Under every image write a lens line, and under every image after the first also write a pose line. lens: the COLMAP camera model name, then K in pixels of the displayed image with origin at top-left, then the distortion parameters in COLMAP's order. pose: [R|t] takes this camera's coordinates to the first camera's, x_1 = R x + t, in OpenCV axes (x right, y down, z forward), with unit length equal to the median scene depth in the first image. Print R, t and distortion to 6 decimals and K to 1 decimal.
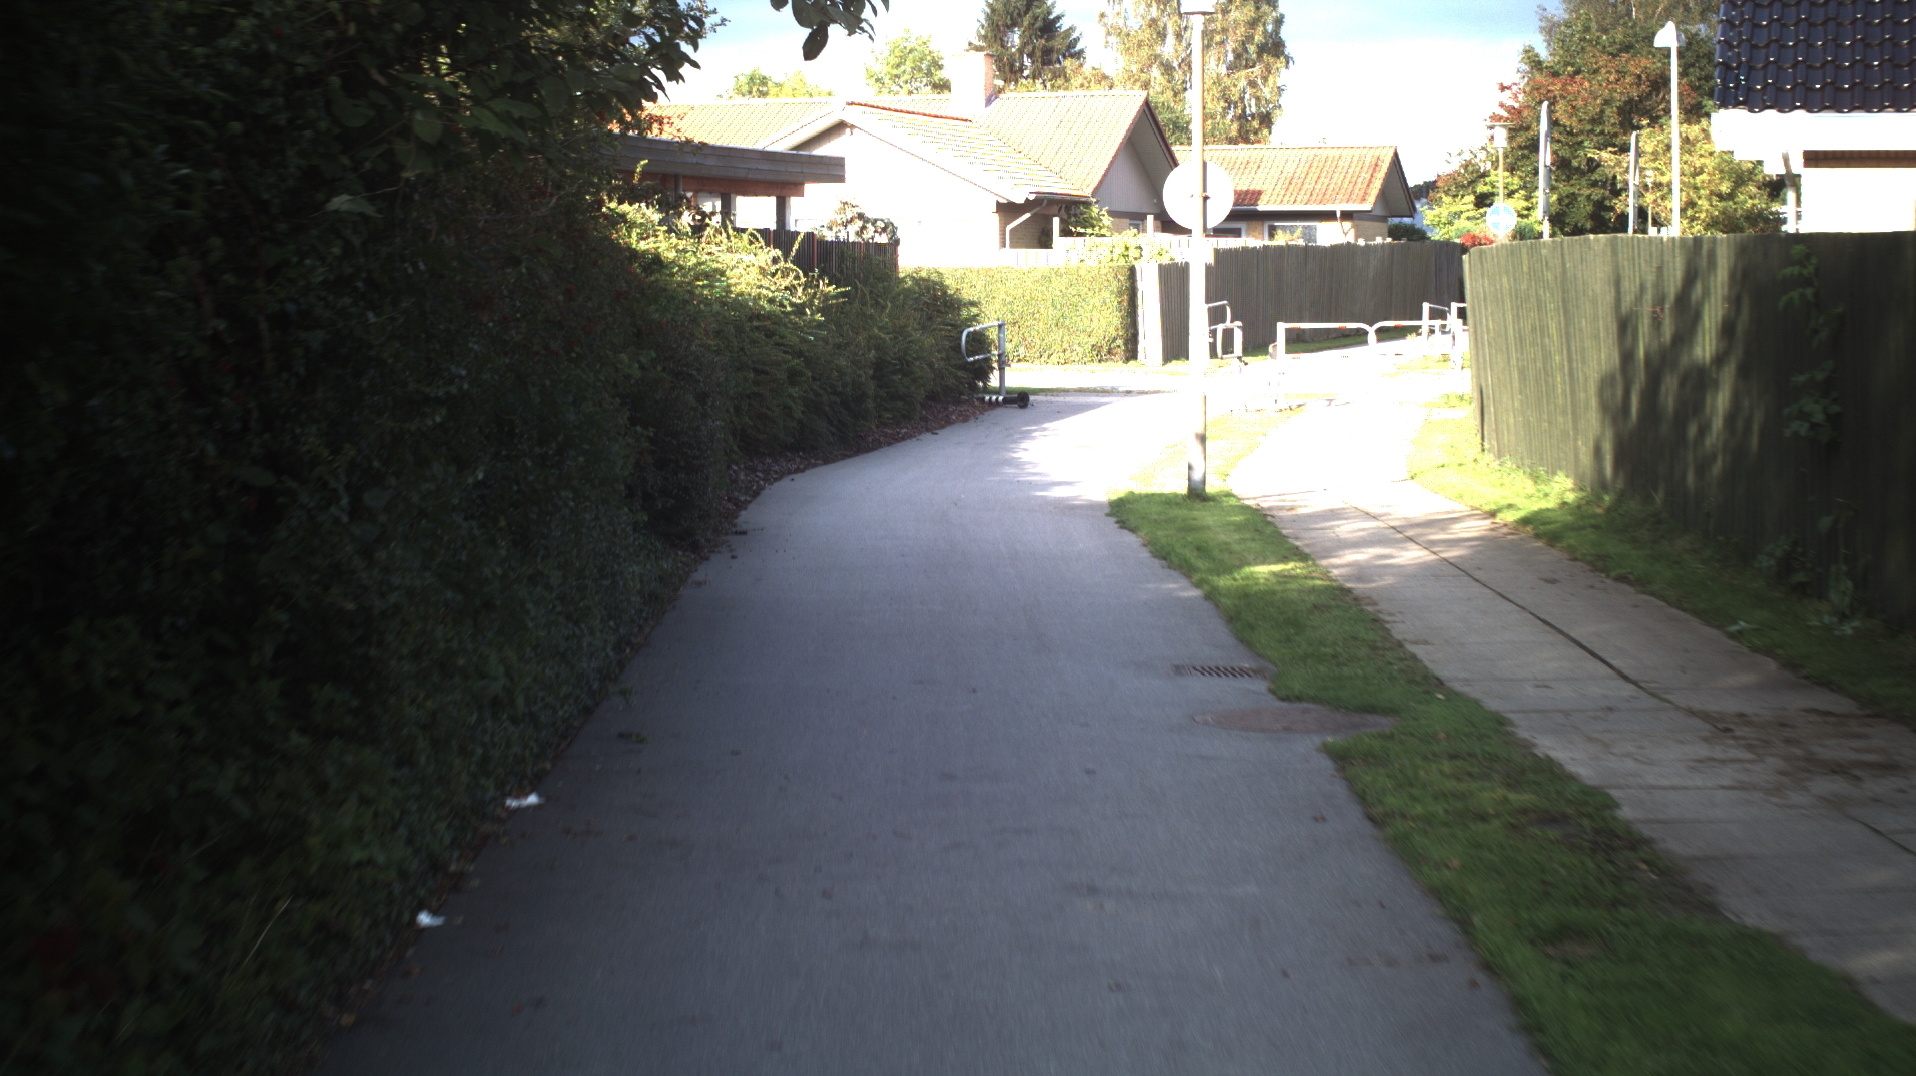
lens RADIAL K [[3425.0, 0, 958.0], [0, 3425.0, 538.0], [0, 0, 1]] dist [-0.274778, 0.333669]
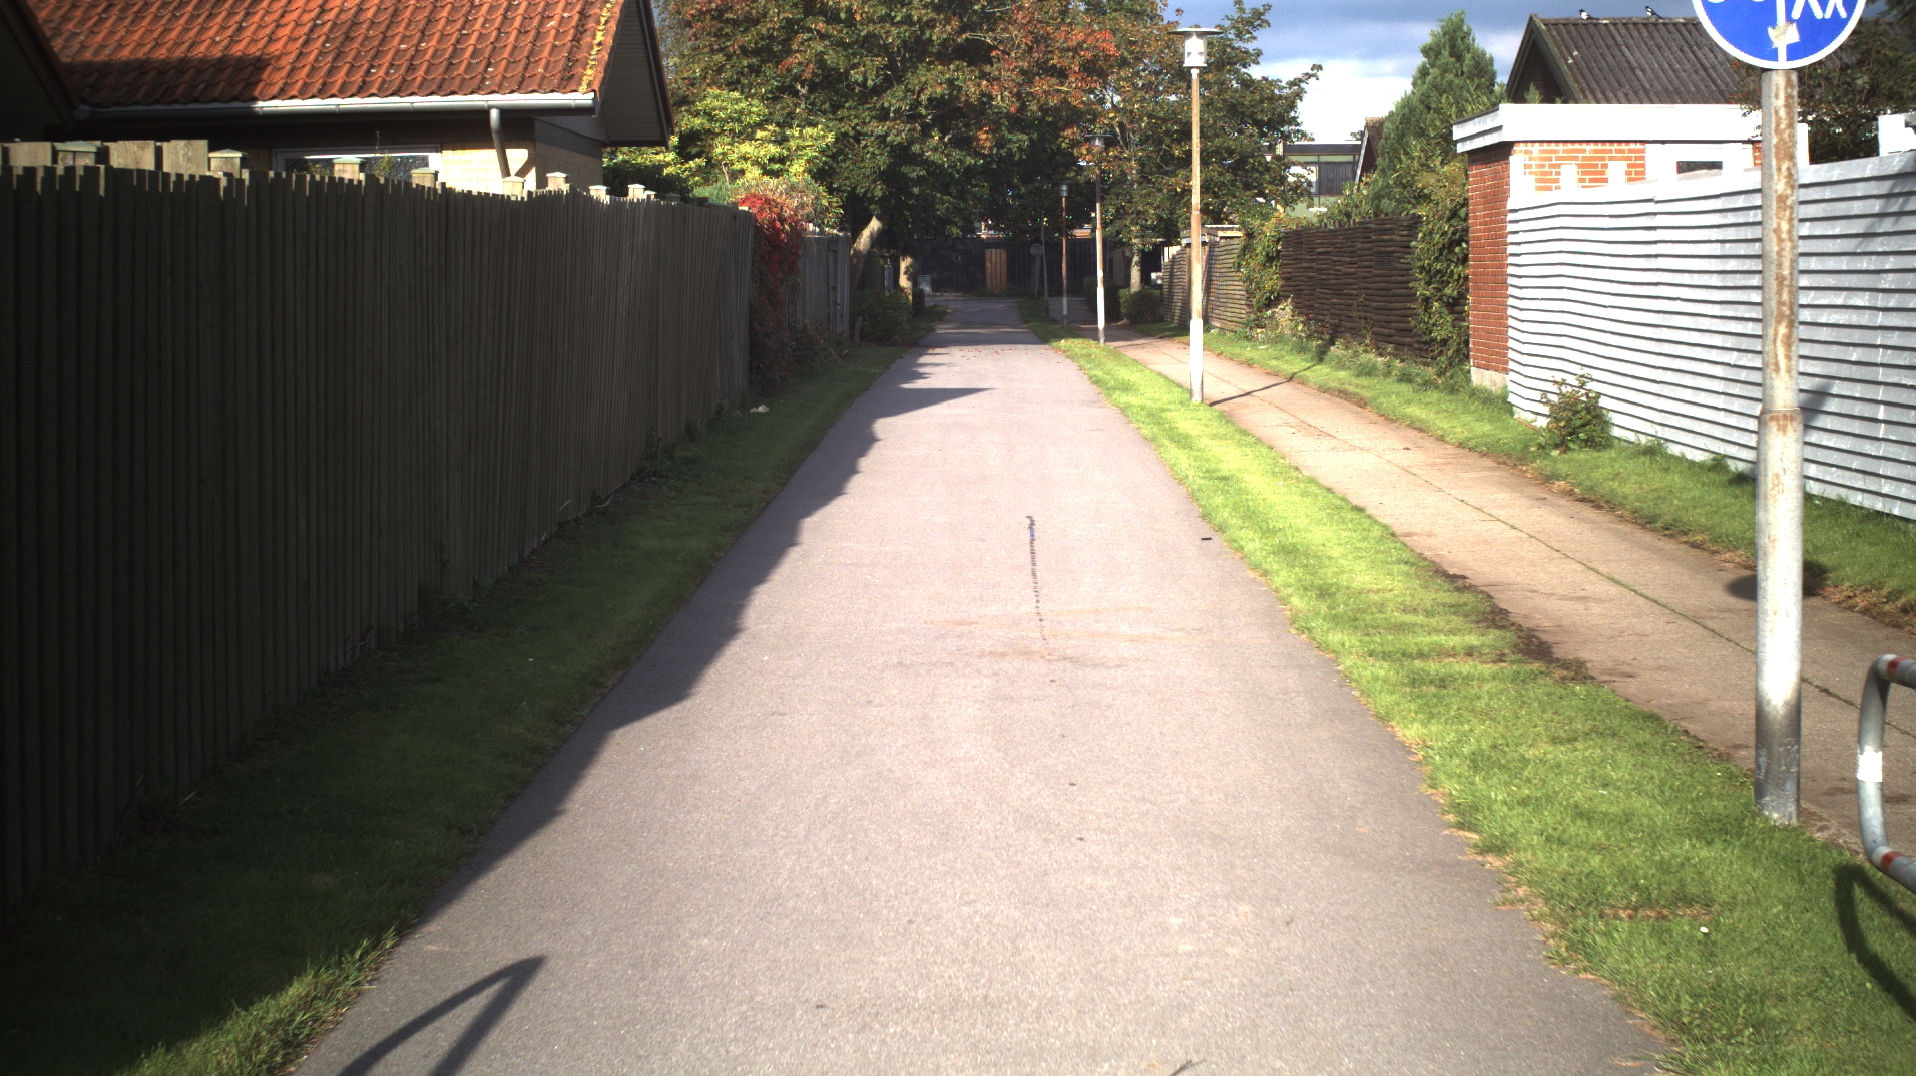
lens RADIAL K [[3425.0, 0, 958.0], [0, 3425.0, 538.0], [0, 0, 1]] dist [-0.274778, 0.333669]
pose [[0.959704, -0.028696, 0.279544, 0.083051], [0.028958, 0.999576, 0.003192, -0.073279], [-0.279517, 0.005032, 0.960128, 0.906867]]
